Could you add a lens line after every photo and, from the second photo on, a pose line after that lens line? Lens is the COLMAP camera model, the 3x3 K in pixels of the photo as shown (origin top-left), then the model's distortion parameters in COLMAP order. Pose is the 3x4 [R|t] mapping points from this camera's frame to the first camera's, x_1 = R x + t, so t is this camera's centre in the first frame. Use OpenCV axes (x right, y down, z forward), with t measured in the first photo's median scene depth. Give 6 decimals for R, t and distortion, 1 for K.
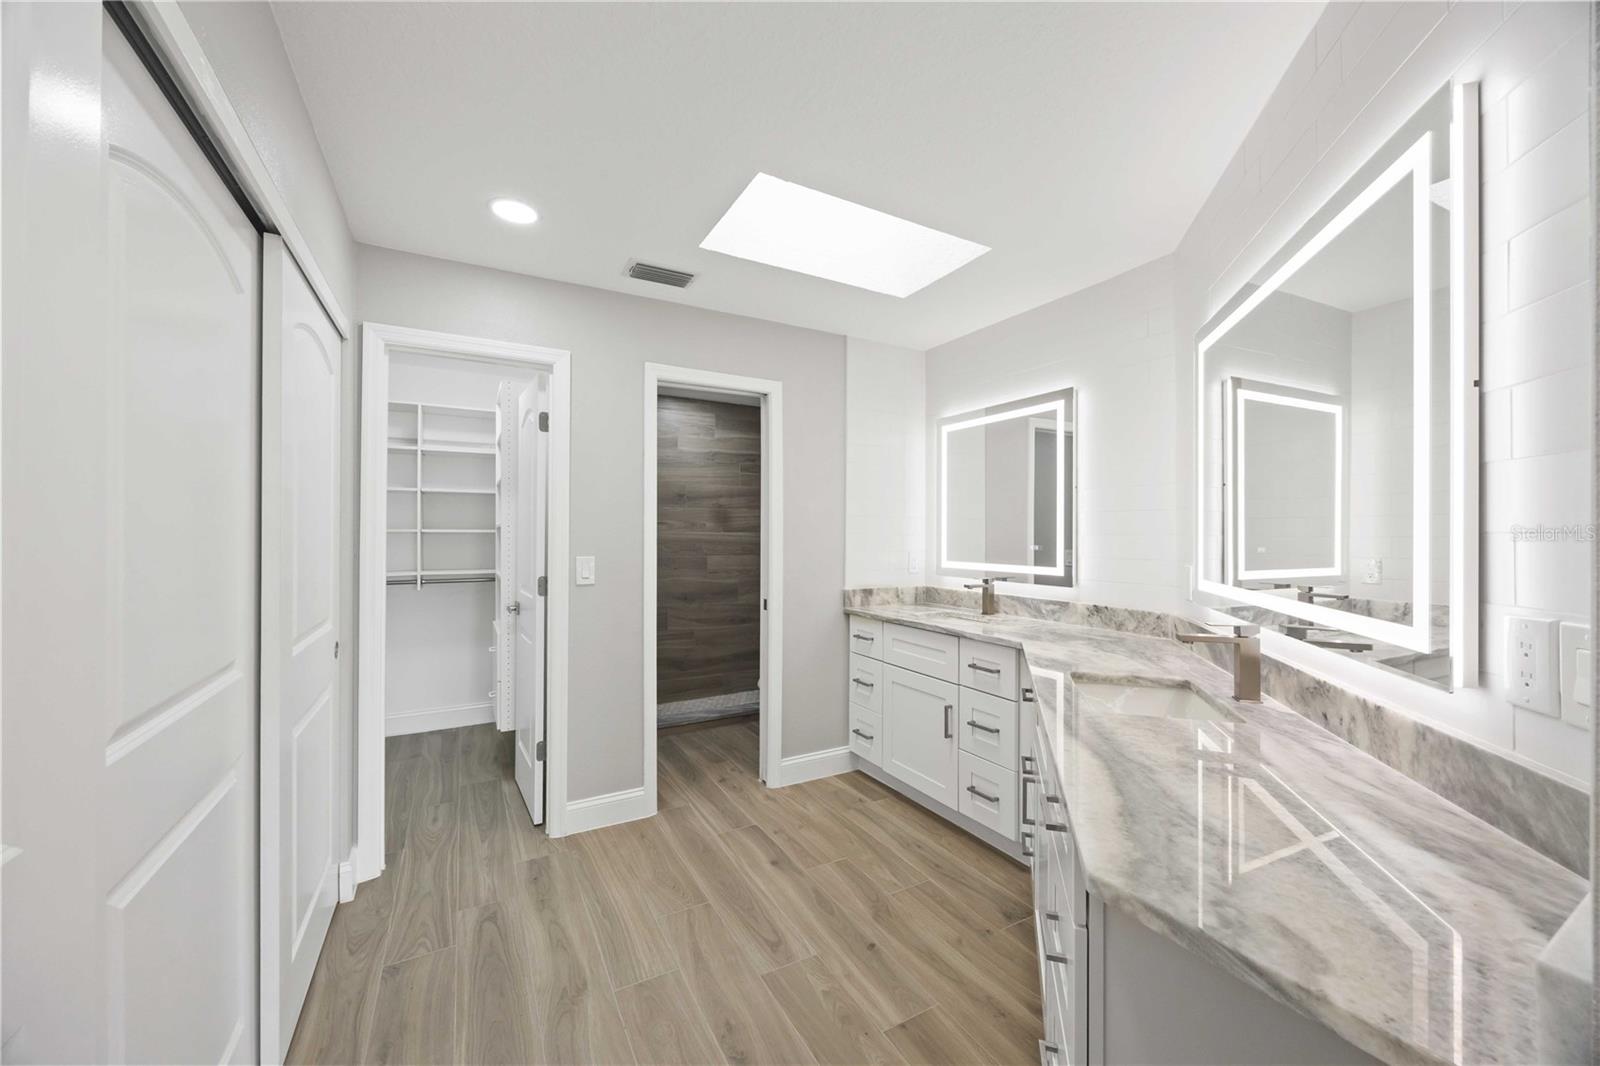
lens RADIAL K [[621.0, 0, 811.0], [0, 621.0, 530.5], [0, 0, 1]] dist [-0.000822, -0.000002]
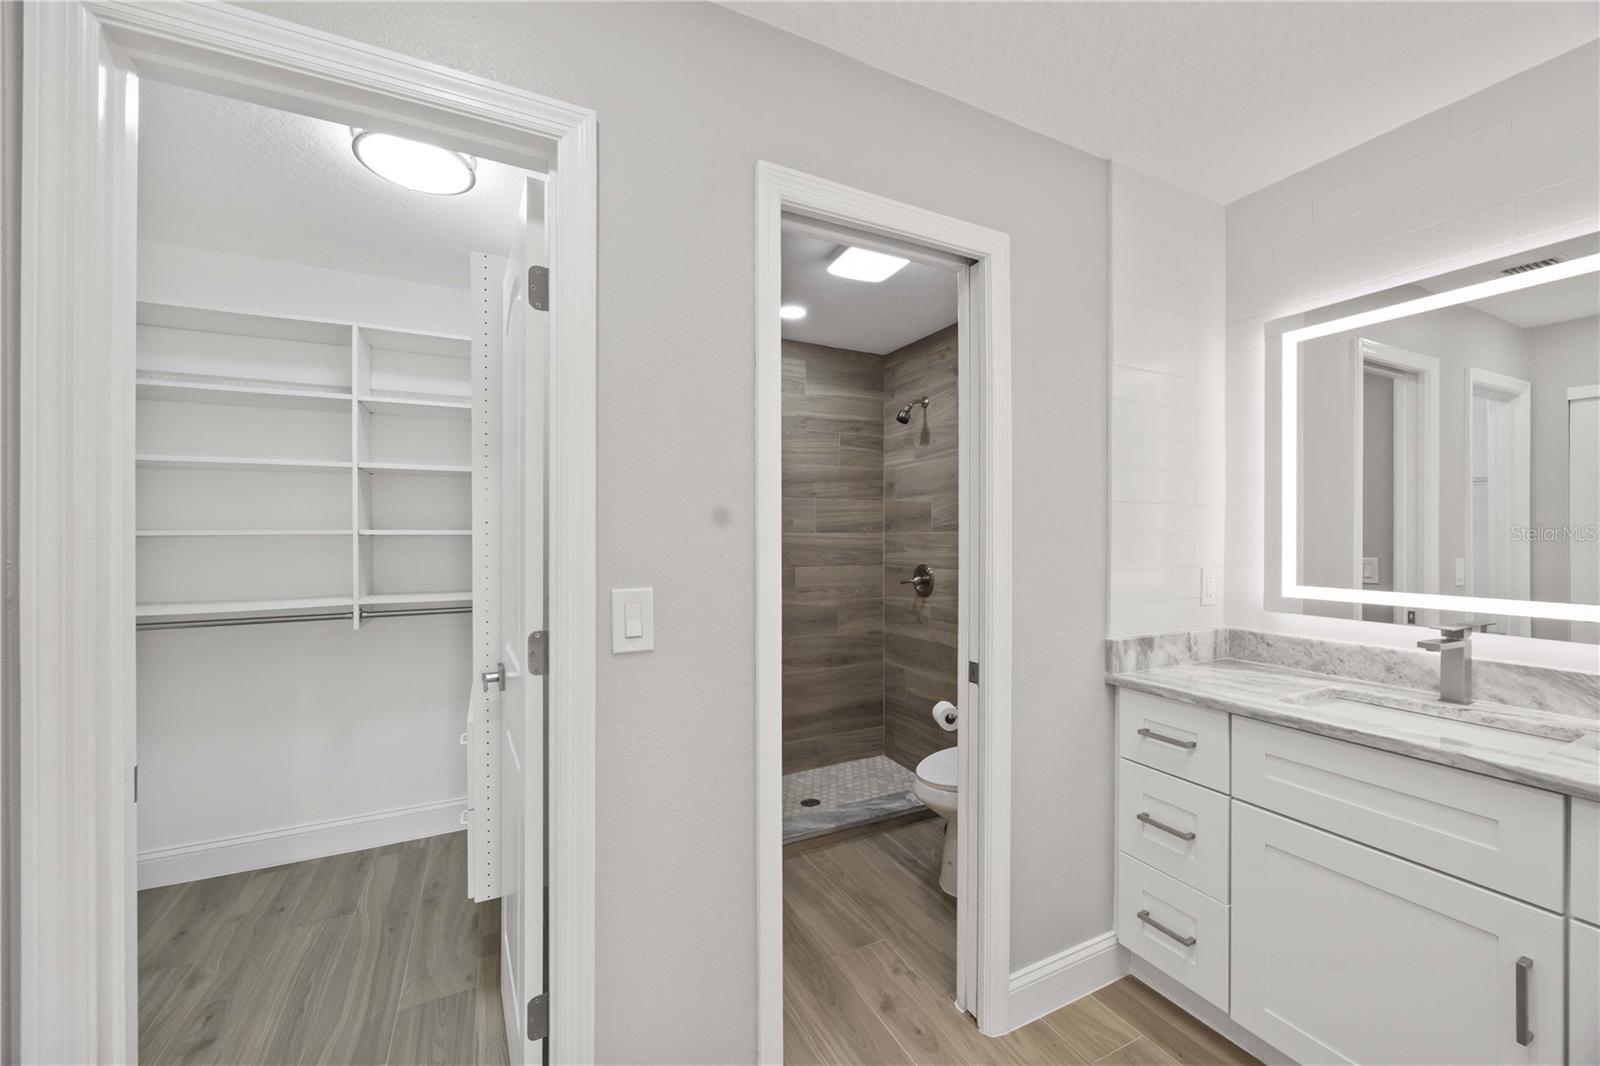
lens RADIAL K [[631.1, 0, 811.5], [0, 631.1, 534.7], [0, 0, 1]] dist [-0.001263, 0.000307]
pose [[0.998930, -0.003285, -0.046134, -0.174853], [0.003571, 0.999975, 0.006126, 0.000986], [0.046112, -0.006284, 0.998916, 0.453473]]
